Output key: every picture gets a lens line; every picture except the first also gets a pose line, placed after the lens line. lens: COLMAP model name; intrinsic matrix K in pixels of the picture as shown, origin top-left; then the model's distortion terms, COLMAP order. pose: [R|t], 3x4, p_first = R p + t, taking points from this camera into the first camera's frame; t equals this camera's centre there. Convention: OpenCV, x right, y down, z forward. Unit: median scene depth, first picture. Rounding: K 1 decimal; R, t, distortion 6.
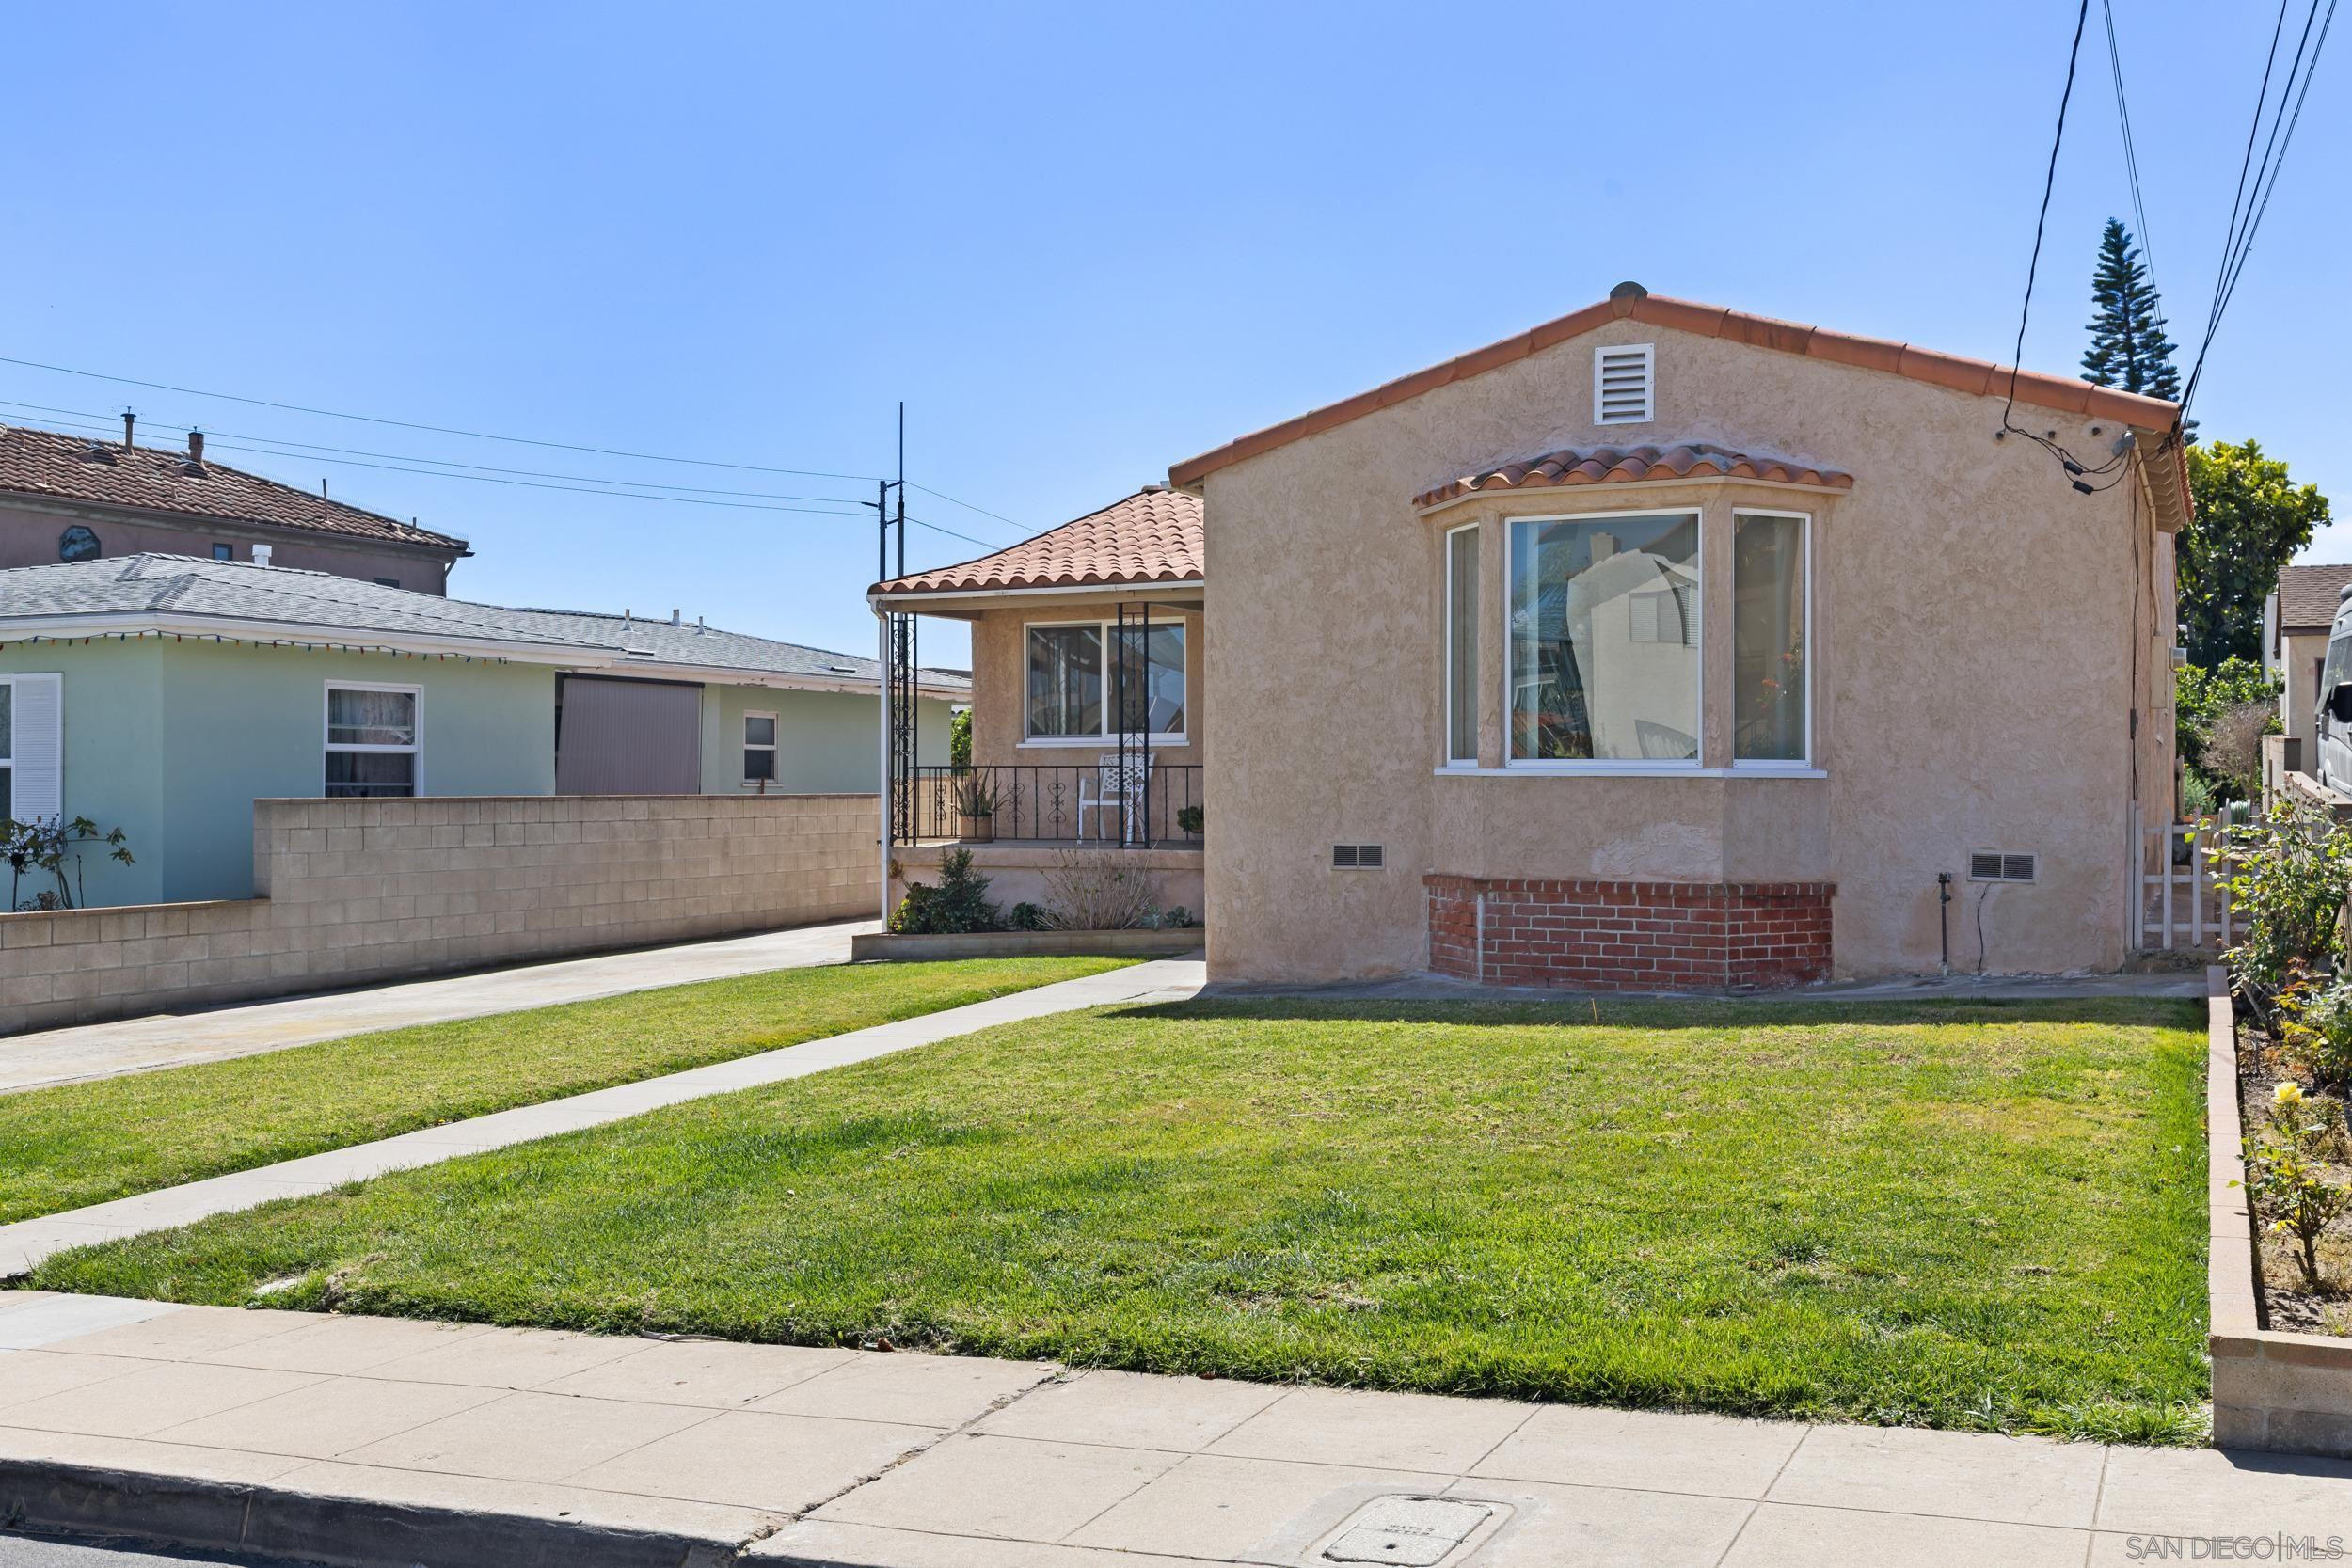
lens RADIAL K [[2224.1, 0, 1170.9], [0, 2224.1, 786.7], [0, 0, 1]] dist [-0.000009, 0.000000]
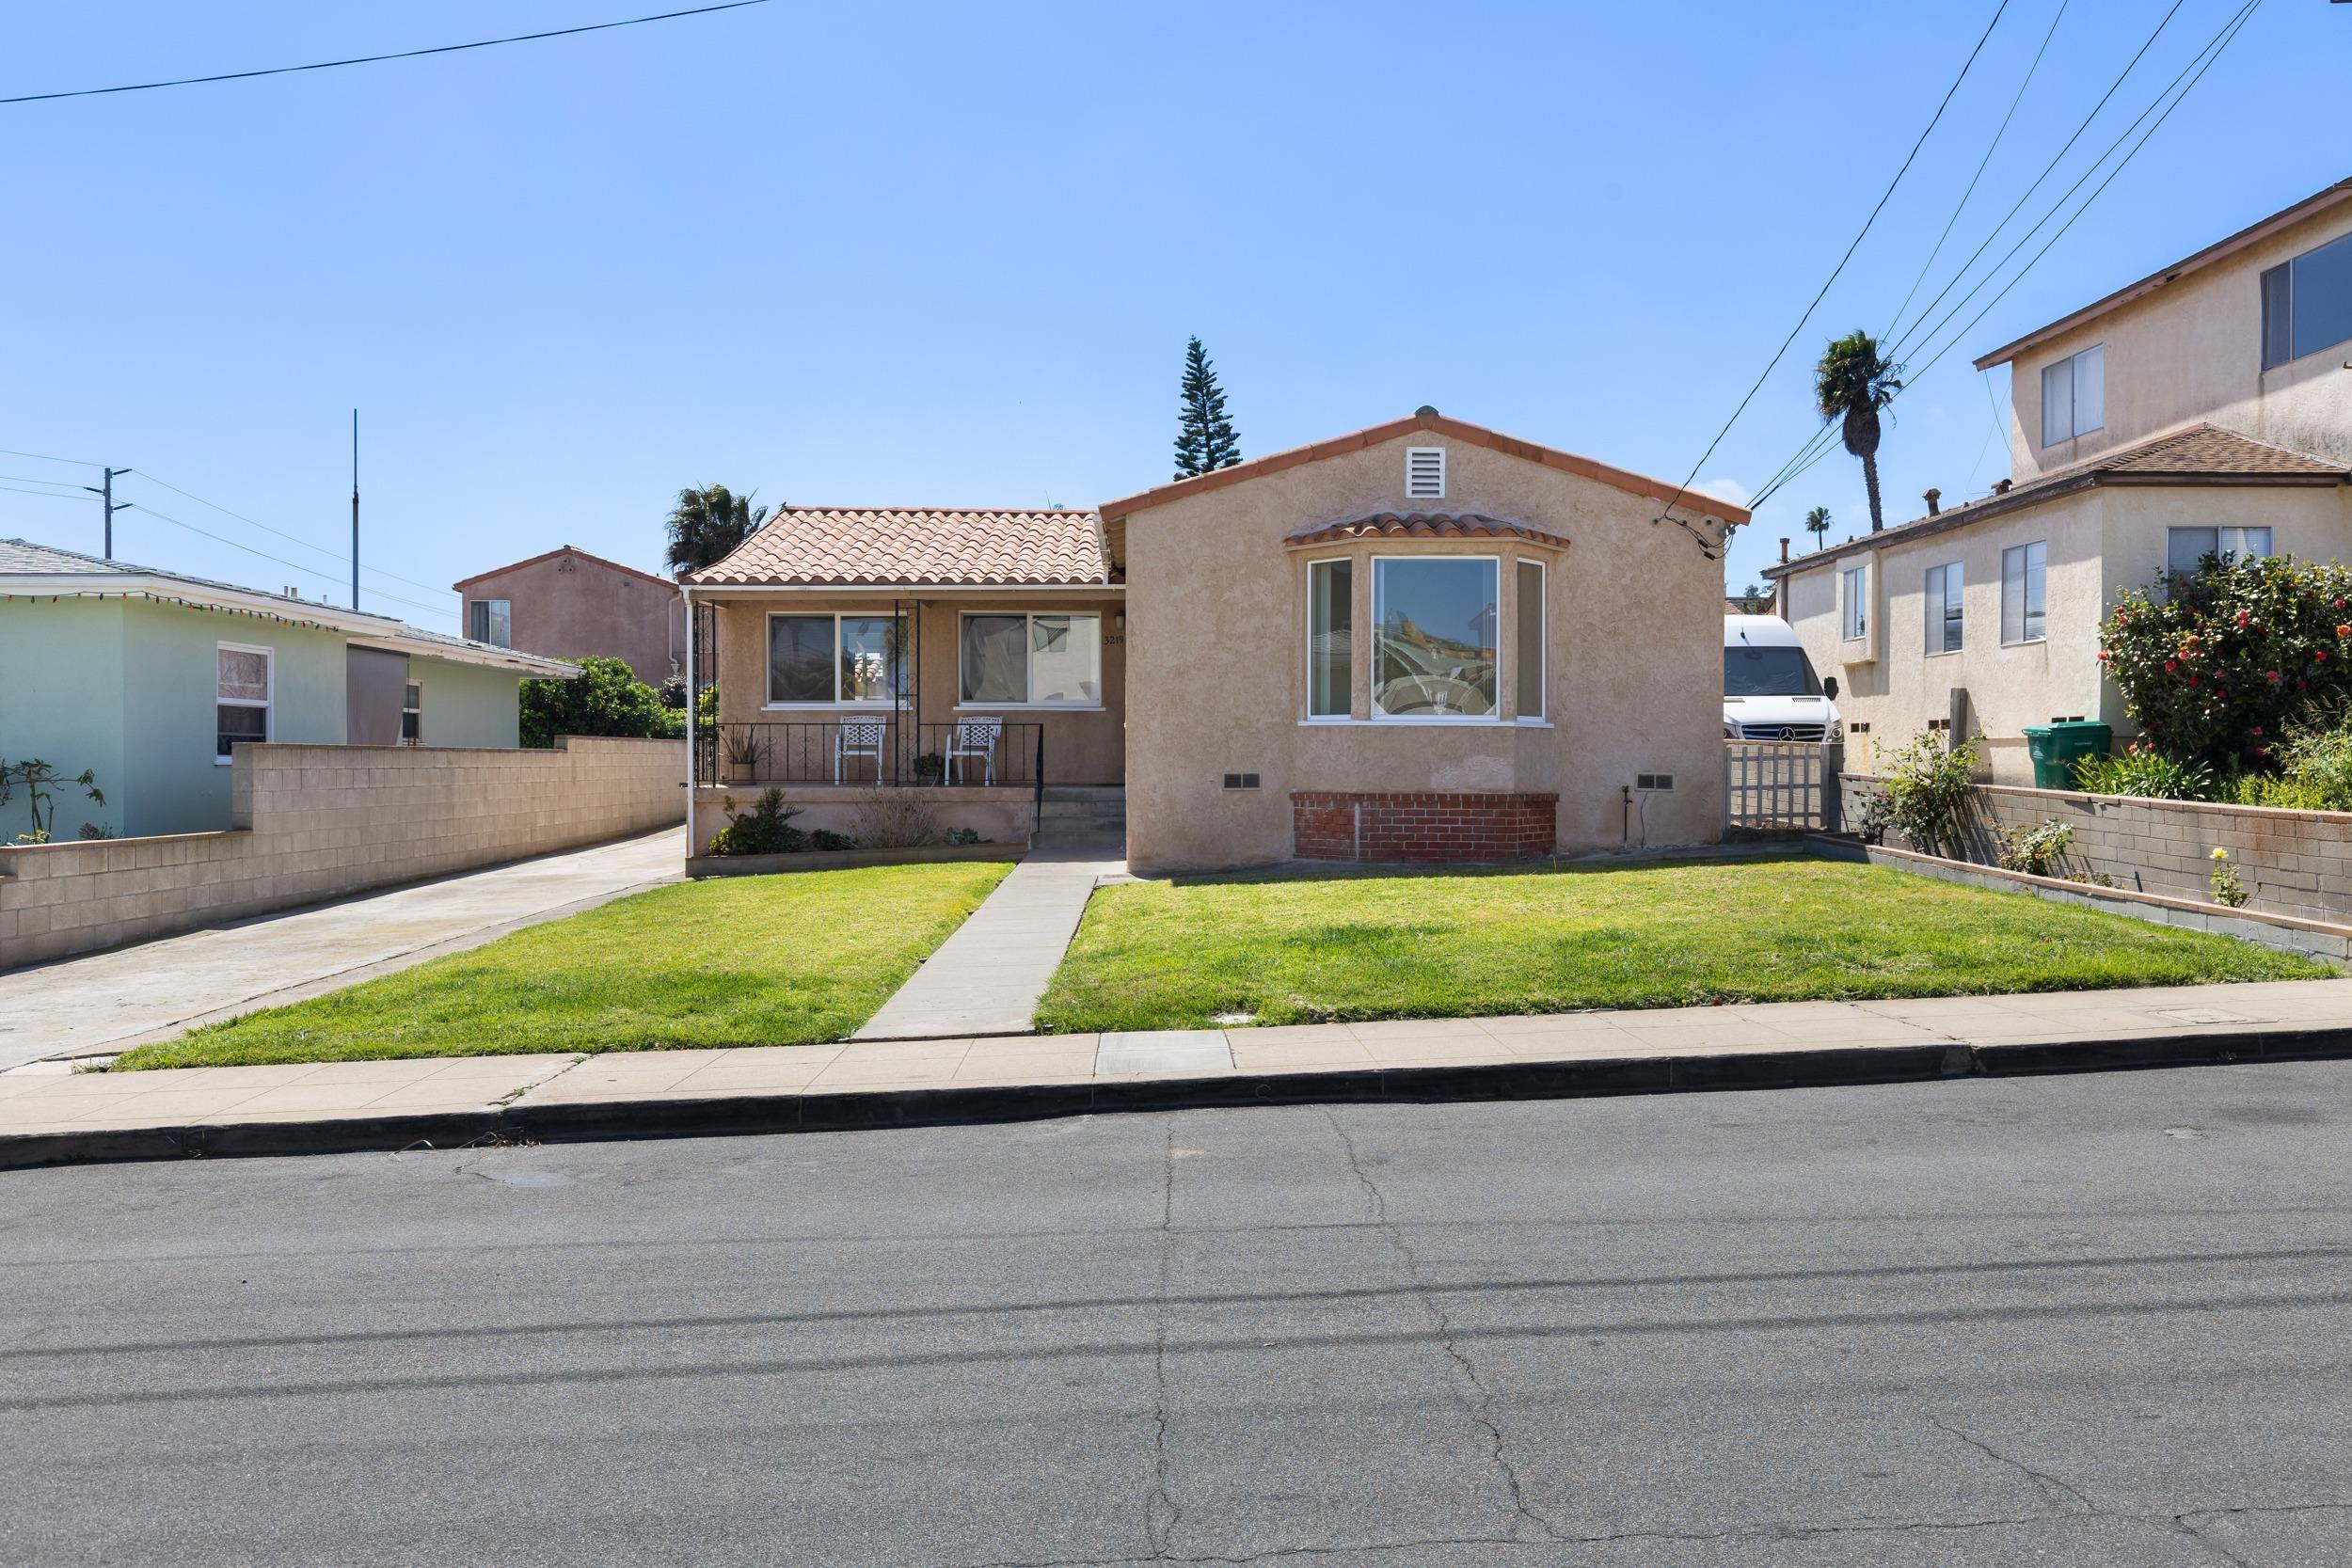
lens RADIAL K [[1853.3, 0, 1181.9], [0, 1853.3, 774.0], [0, 0, 1]] dist [-0.004391, 0.004636]
pose [[0.904294, -0.002211, 0.426905, -0.492701], [-0.000207, 0.999984, 0.005617, 0.020554], [-0.426910, -0.005168, 0.904279, -0.089050]]
